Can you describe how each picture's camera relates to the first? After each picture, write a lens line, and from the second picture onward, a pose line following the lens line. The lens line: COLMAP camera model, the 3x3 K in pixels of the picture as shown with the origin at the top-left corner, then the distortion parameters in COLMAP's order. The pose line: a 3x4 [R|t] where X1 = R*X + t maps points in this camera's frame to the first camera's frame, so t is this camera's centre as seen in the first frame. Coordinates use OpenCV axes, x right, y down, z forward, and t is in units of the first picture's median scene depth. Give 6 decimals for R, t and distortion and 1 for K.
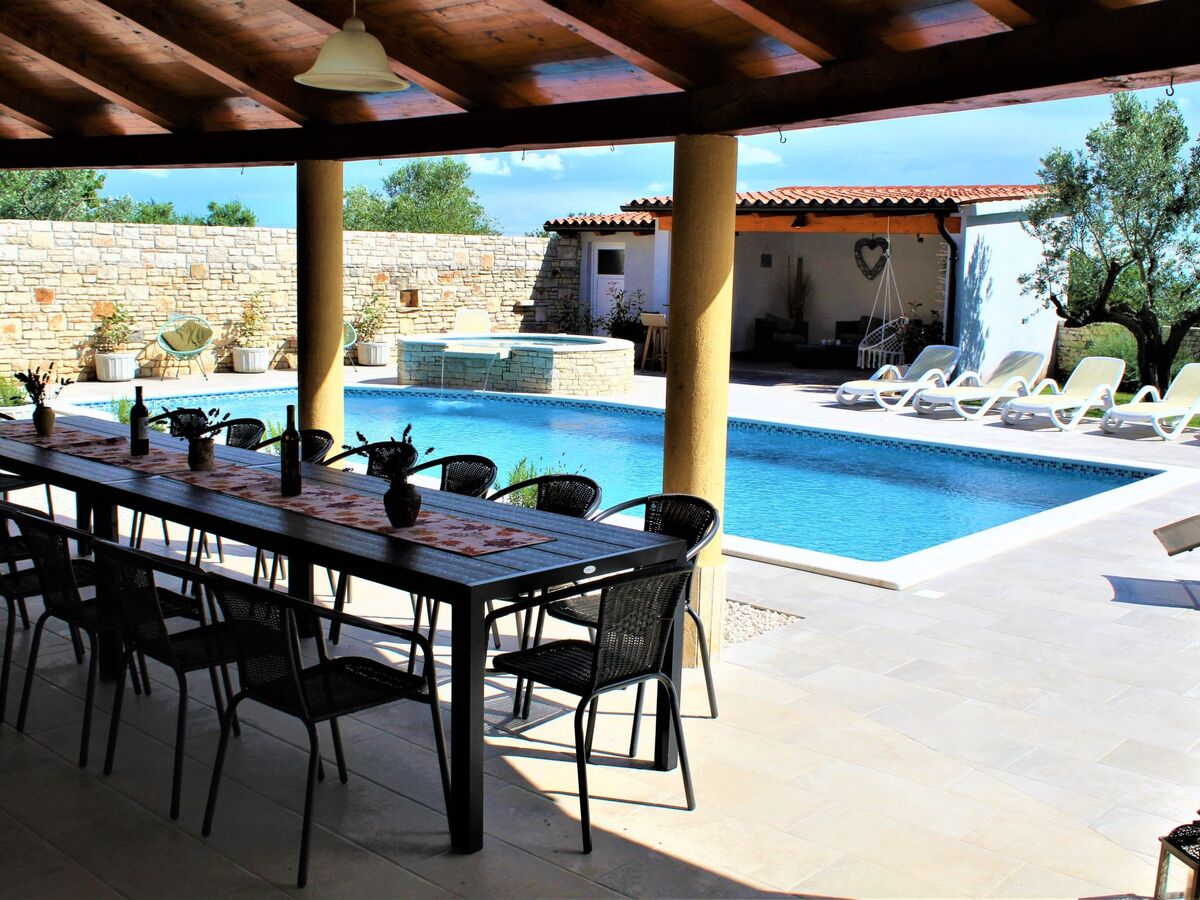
lens RADIAL K [[1268.2, 0, 600.0], [0, 1268.2, 450.0], [0, 0, 1]] dist [-0.150630, 0.186970]
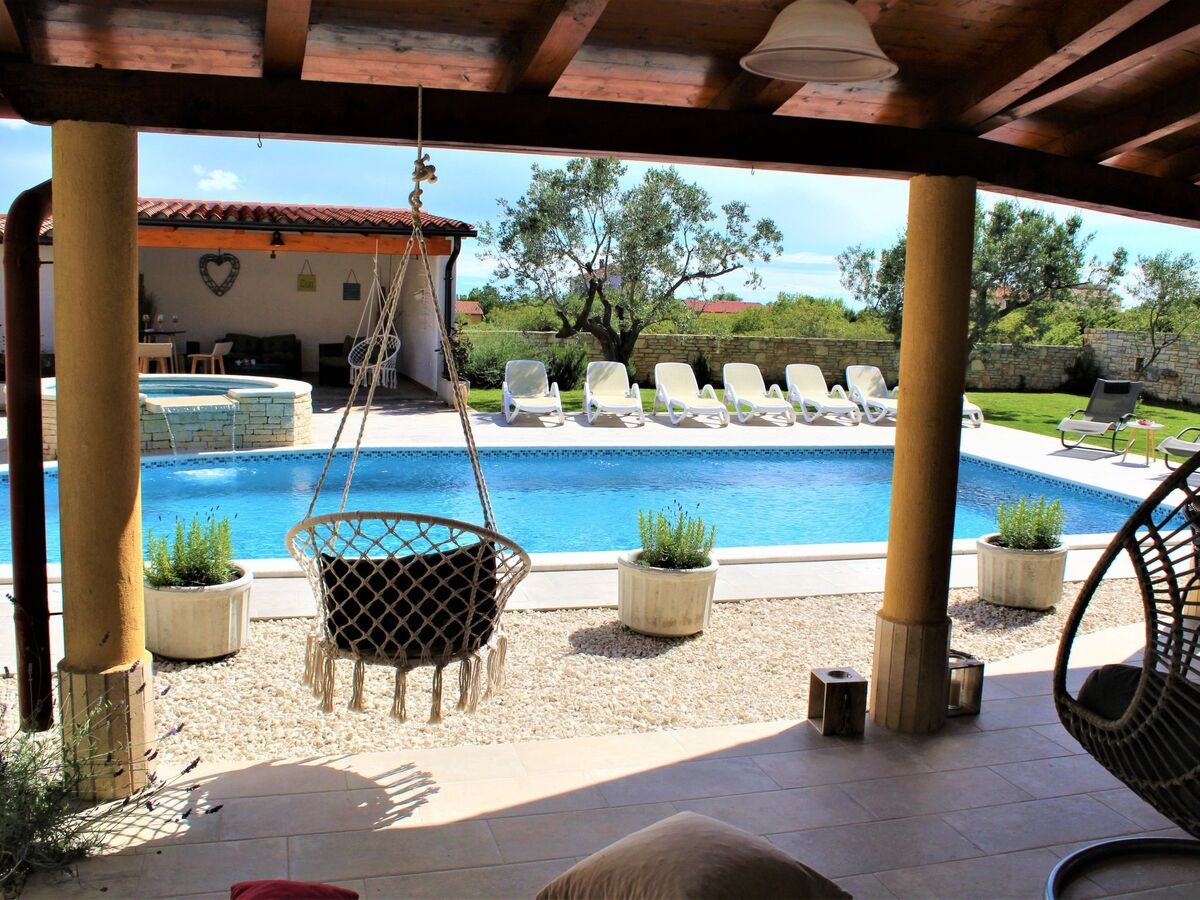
lens RADIAL K [[1141.5, 0, 600.0], [0, 1141.5, 450.0], [0, 0, 1]] dist [-0.171221, 0.169365]
pose [[0.539592, -0.119362, 0.833423, -0.439708], [0.103554, 0.991792, 0.074999, -0.060916], [-0.835534, 0.045835, 0.547524, 0.333189]]
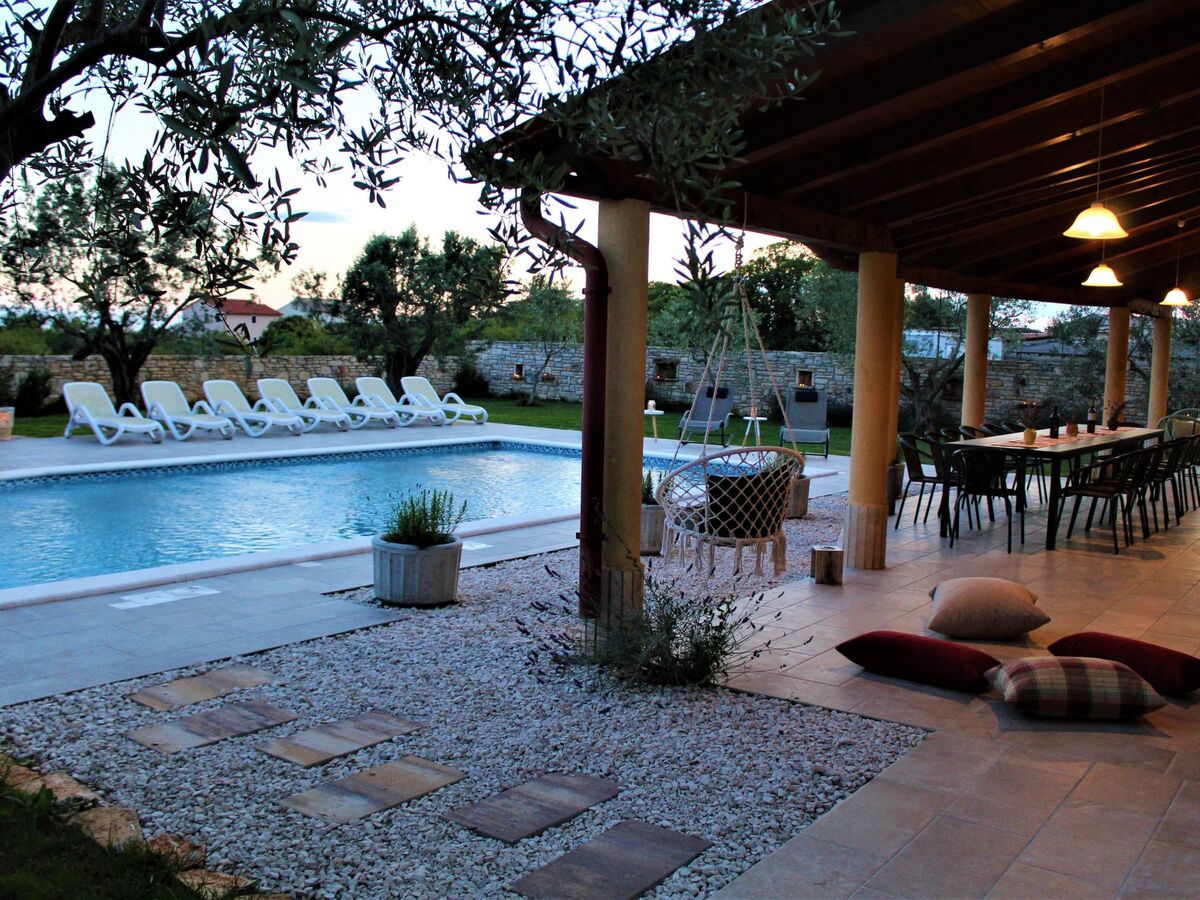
lens RADIAL K [[1181.3, 0, 600.0], [0, 1181.3, 450.0], [0, 0, 1]] dist [-0.128884, 0.106450]
pose [[-0.089622, -0.119586, 0.988770, -0.619775], [0.113514, 0.985070, 0.129428, -0.086089], [-0.989486, 0.123839, -0.074710, 0.532440]]
